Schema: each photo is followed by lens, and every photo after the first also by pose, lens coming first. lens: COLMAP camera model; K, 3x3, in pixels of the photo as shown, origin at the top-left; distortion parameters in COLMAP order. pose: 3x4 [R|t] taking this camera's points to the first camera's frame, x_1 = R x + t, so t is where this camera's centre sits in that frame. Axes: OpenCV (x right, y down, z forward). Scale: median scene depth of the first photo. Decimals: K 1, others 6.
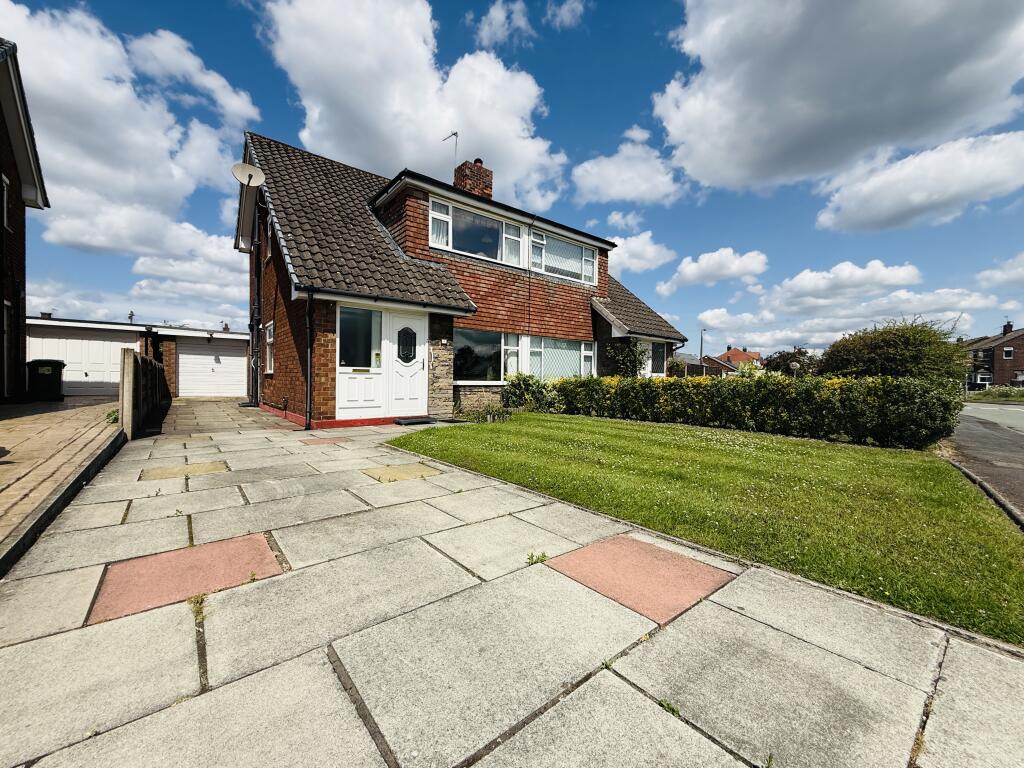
lens RADIAL K [[408.7, 0, 509.6], [0, 408.7, 383.1], [0, 0, 1]] dist [0.000139, 0.000442]
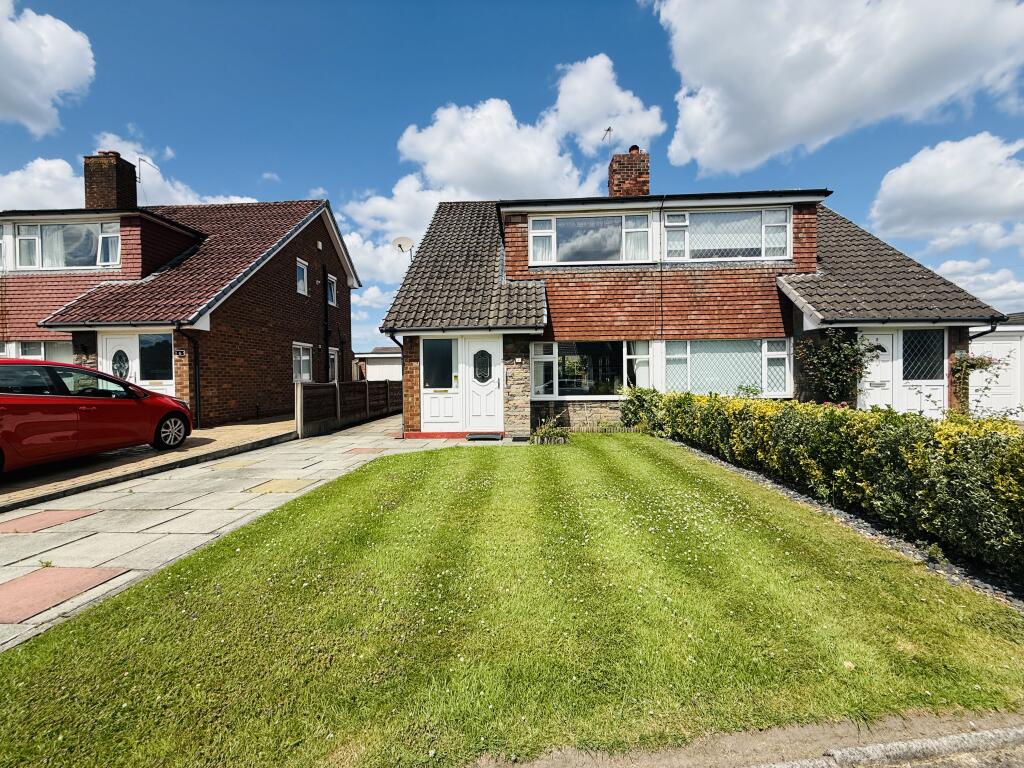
lens RADIAL K [[408.7, 0, 509.6], [0, 408.7, 382.7], [0, 0, 1]] dist [0.000139, 0.000442]
pose [[0.742517, -0.012315, -0.669714, 0.416250], [0.014296, 0.999895, -0.002536, -0.035563], [0.669675, -0.007691, 0.742615, 0.186246]]
